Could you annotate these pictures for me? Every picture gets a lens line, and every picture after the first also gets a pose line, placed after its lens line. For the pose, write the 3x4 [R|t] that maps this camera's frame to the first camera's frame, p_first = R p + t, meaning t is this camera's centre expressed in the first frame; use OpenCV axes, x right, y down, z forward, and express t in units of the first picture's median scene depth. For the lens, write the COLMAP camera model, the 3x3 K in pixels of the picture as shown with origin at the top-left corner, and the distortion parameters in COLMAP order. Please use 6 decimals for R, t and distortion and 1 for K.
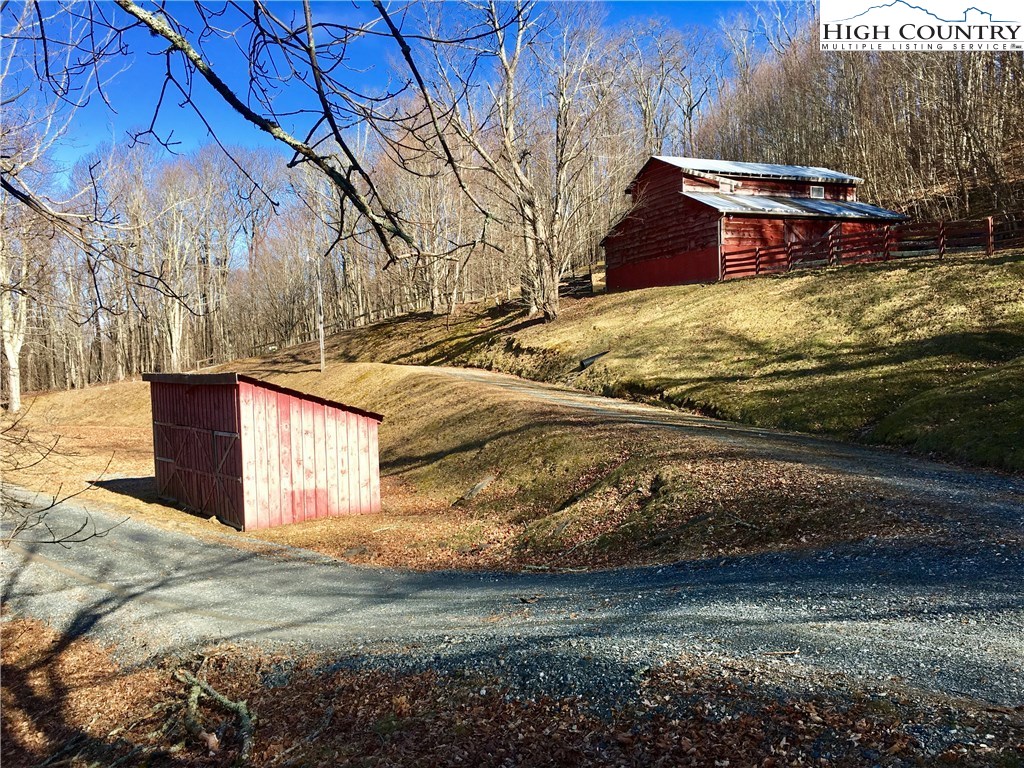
lens RADIAL K [[882.7, 0, 511.8], [0, 882.7, 388.8], [0, 0, 1]] dist [-0.004363, -0.007008]
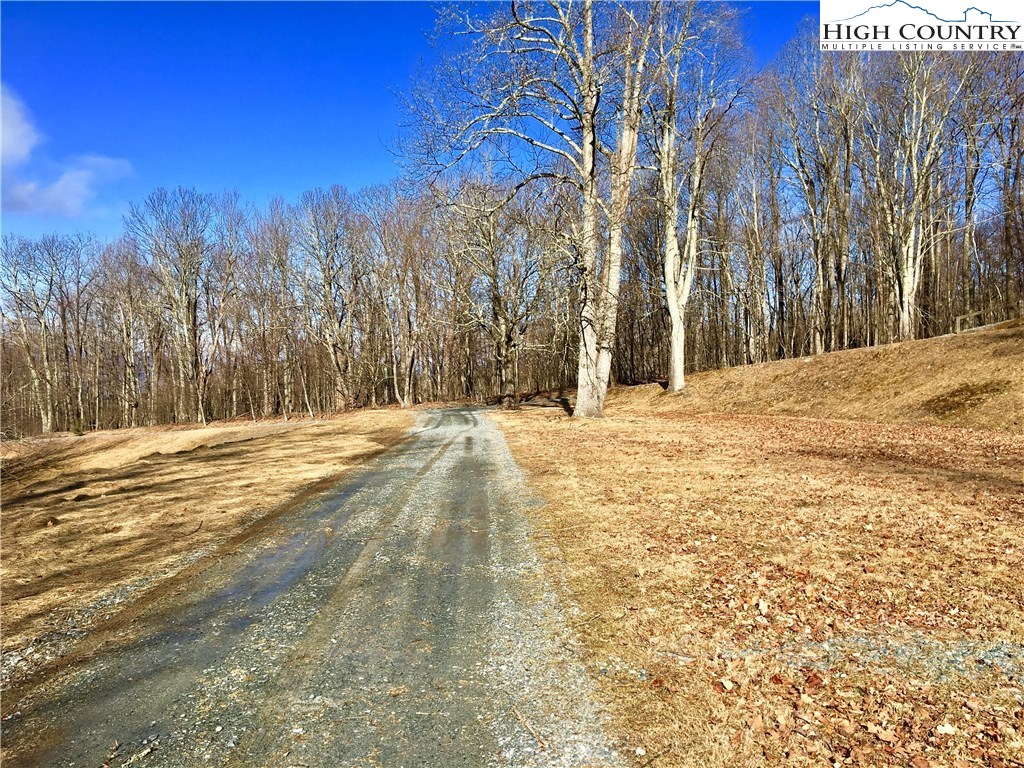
lens RADIAL K [[882.7, 0, 512.4], [0, 882.7, 385.4], [0, 0, 1]] dist [-0.004363, -0.007008]
pose [[0.761877, 0.029991, -0.647028, -0.214543], [-0.038179, 0.999270, 0.001362, 0.025231], [0.646596, 0.023665, 0.762465, 0.389205]]
